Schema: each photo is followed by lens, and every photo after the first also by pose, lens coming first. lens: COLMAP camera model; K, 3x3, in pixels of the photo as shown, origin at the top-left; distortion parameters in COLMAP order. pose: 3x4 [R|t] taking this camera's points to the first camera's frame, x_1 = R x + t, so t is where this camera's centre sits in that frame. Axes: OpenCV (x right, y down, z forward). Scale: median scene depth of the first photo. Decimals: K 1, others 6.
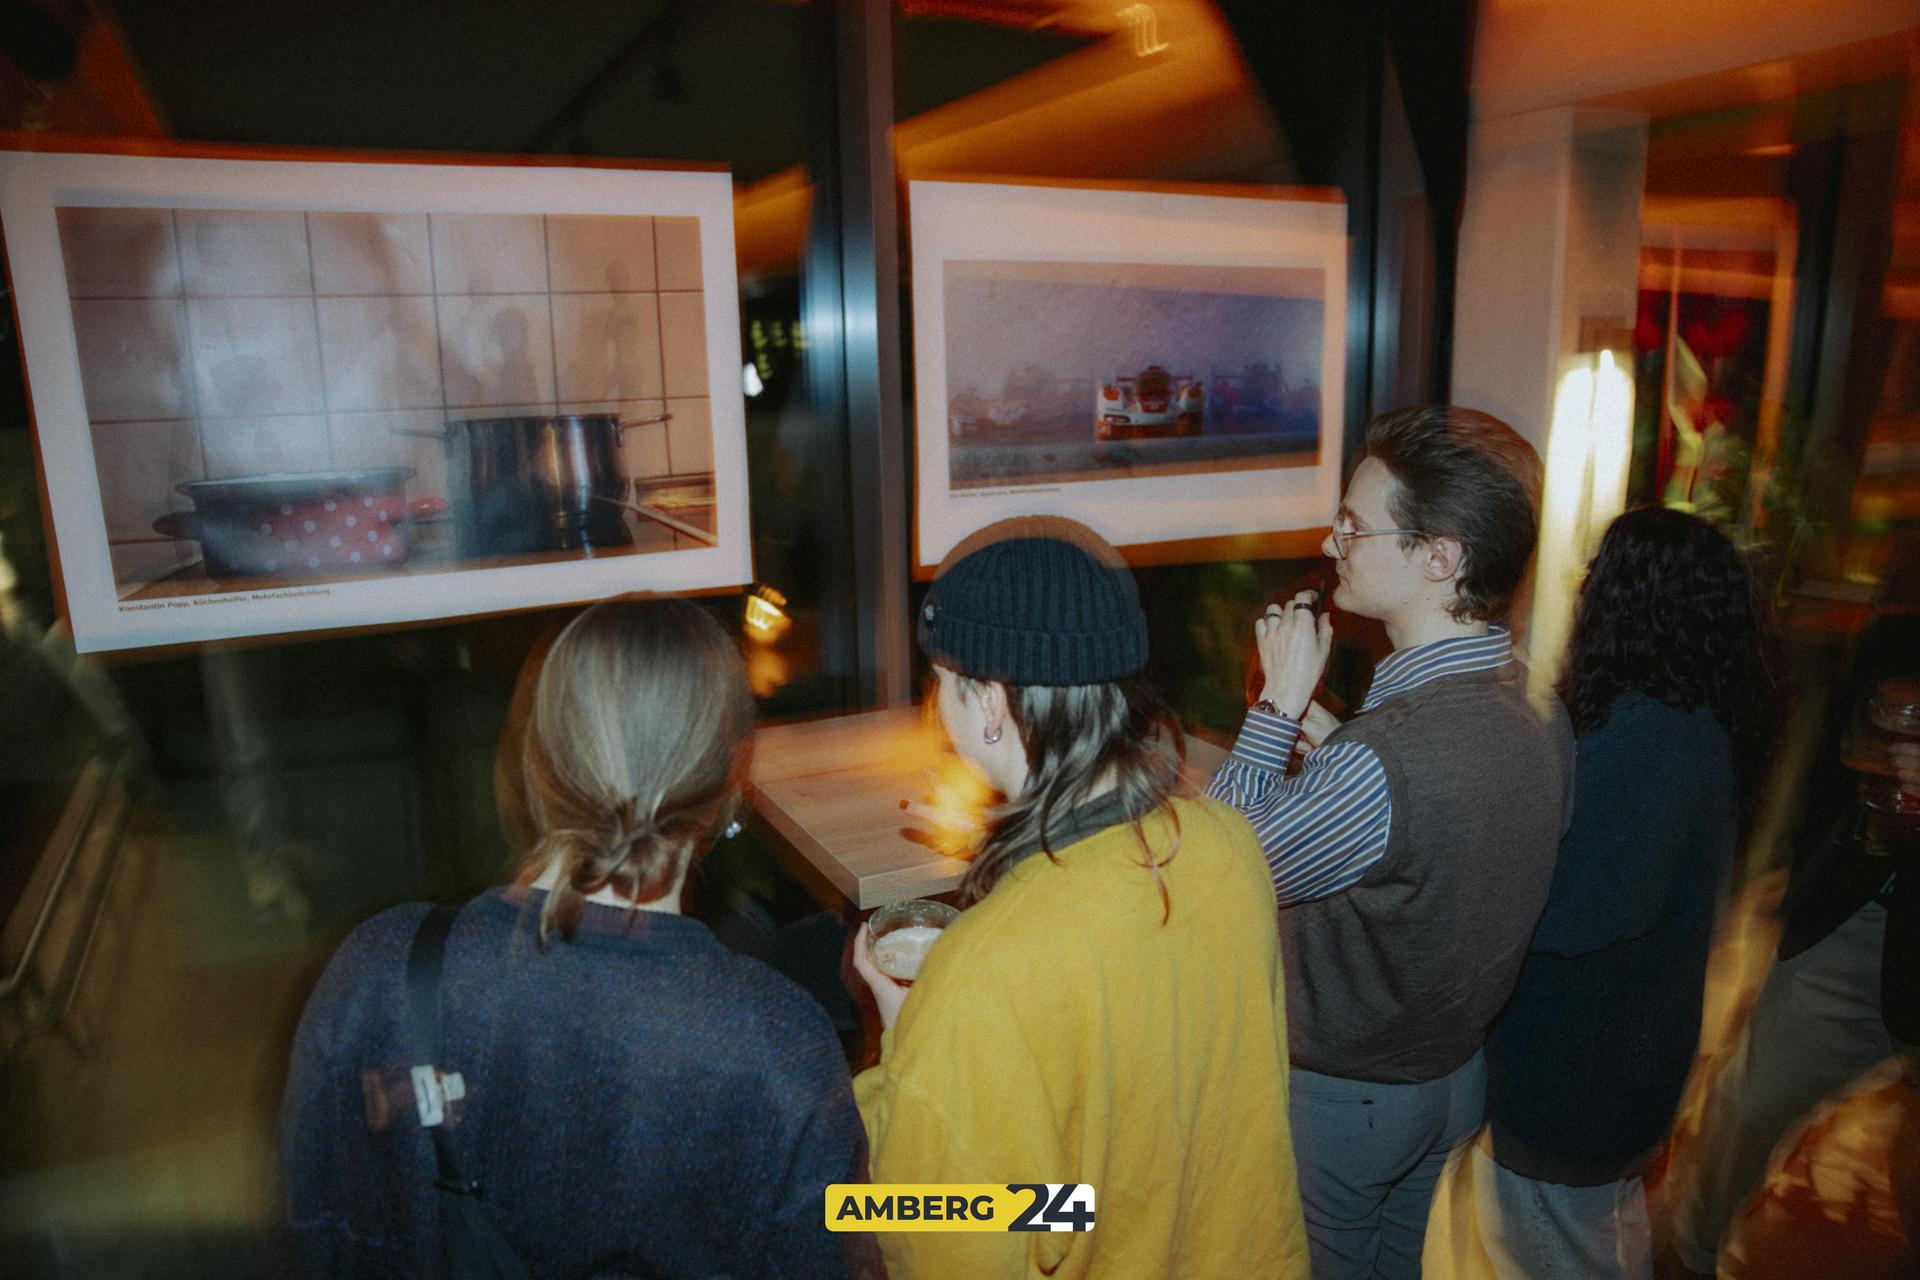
lens RADIAL K [[1290.5, 0, 962.7], [0, 1290.5, 636.1], [0, 0, 1]] dist [-0.055231, -0.003744]
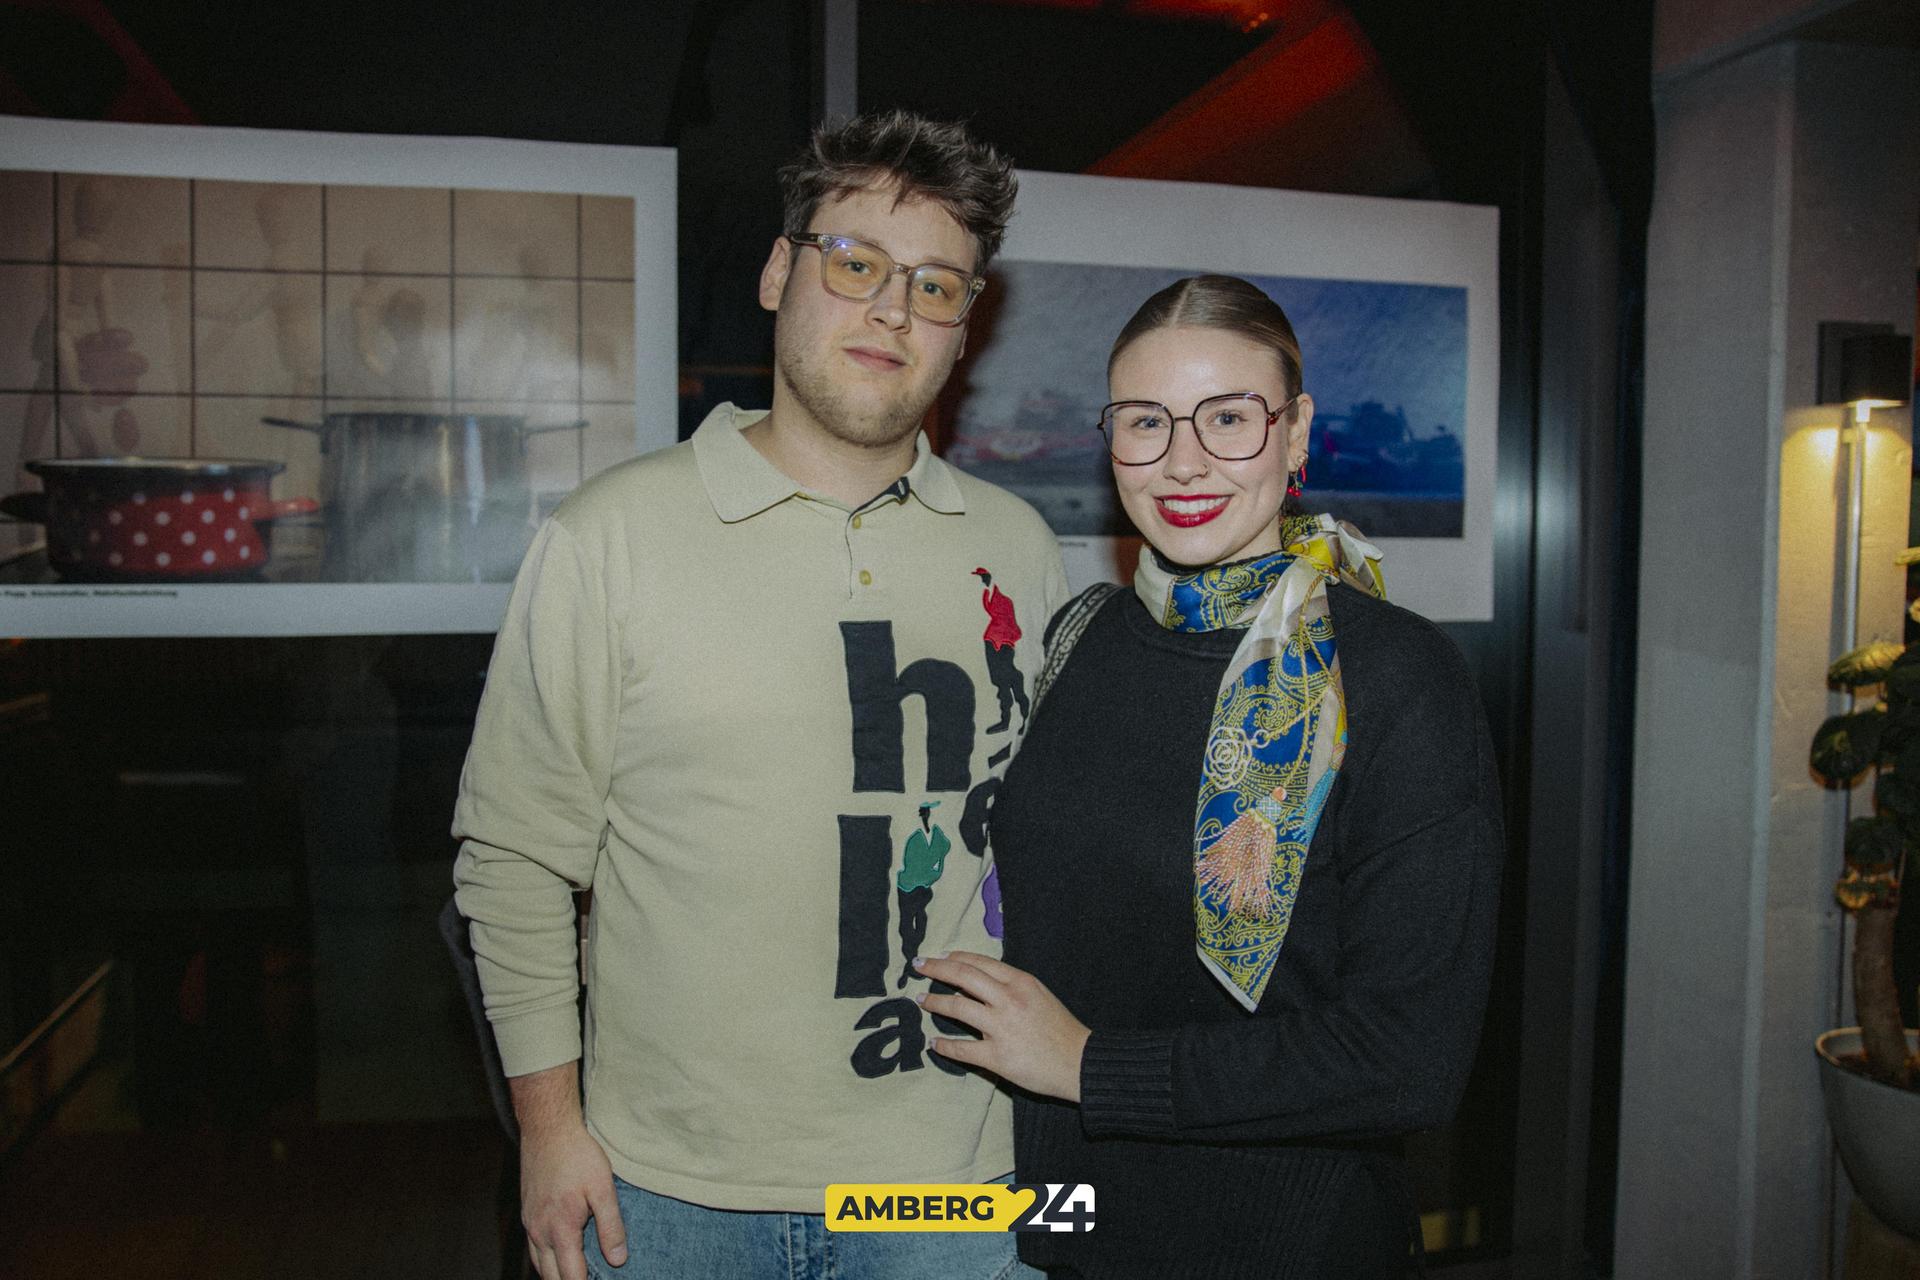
lens RADIAL K [[1290.5, 0, 966.5], [0, 1290.5, 640.6], [0, 0, 1]] dist [-0.055231, -0.003744]
pose [[0.967742, 0.043433, -0.248173, 0.235404], [-0.079473, 0.987363, -0.137104, 0.068145], [0.239082, 0.152405, 0.958964, 0.268557]]
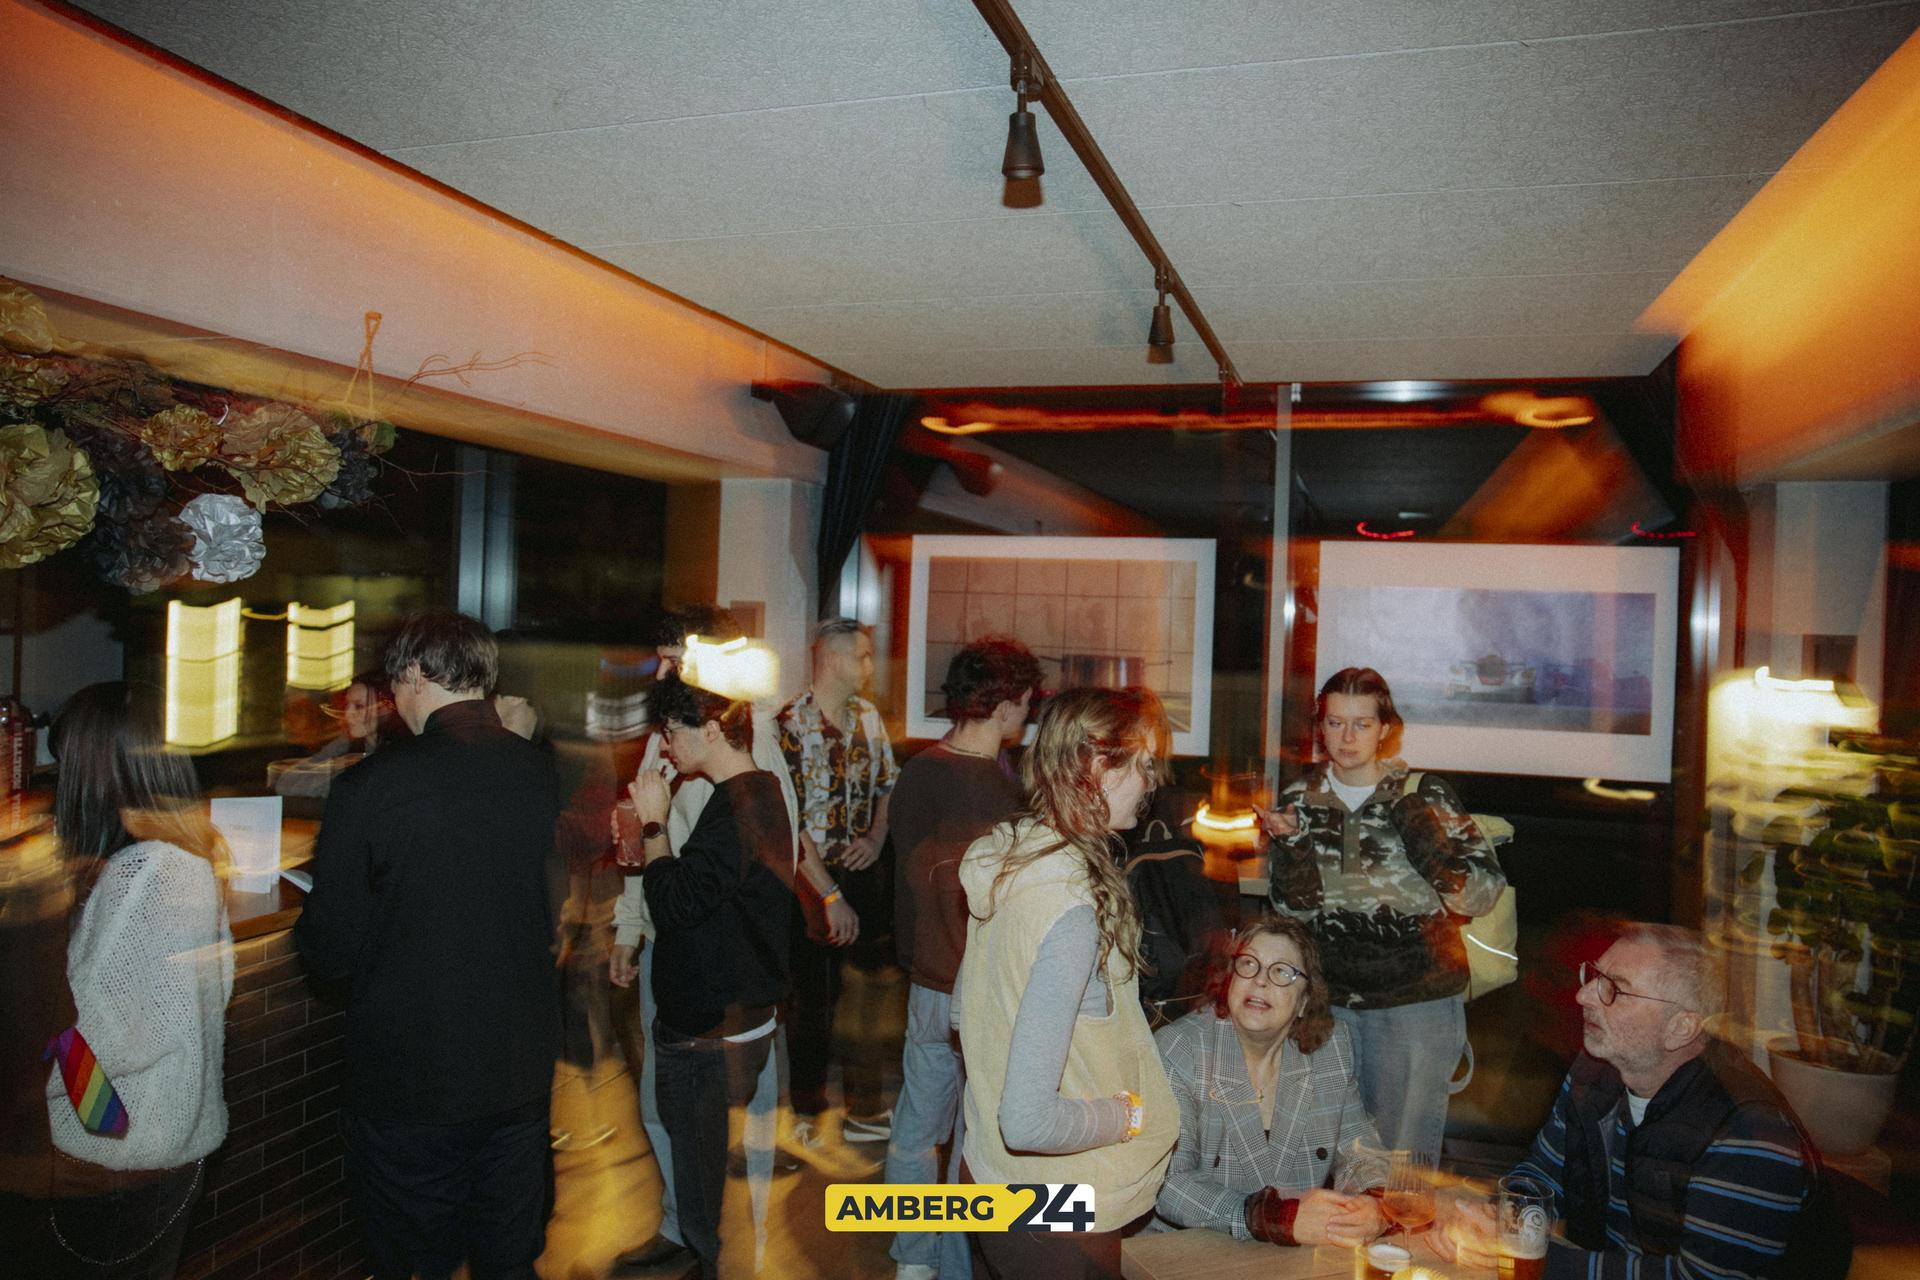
lens RADIAL K [[1290.5, 0, 951.7], [0, 1290.5, 635.7], [0, 0, 1]] dist [-0.055231, -0.003744]
pose [[0.677496, 0.055599, -0.733422, 0.946645], [-0.201083, 0.973153, -0.111977, 0.069532], [0.707506, 0.223343, 0.670487, -0.509063]]
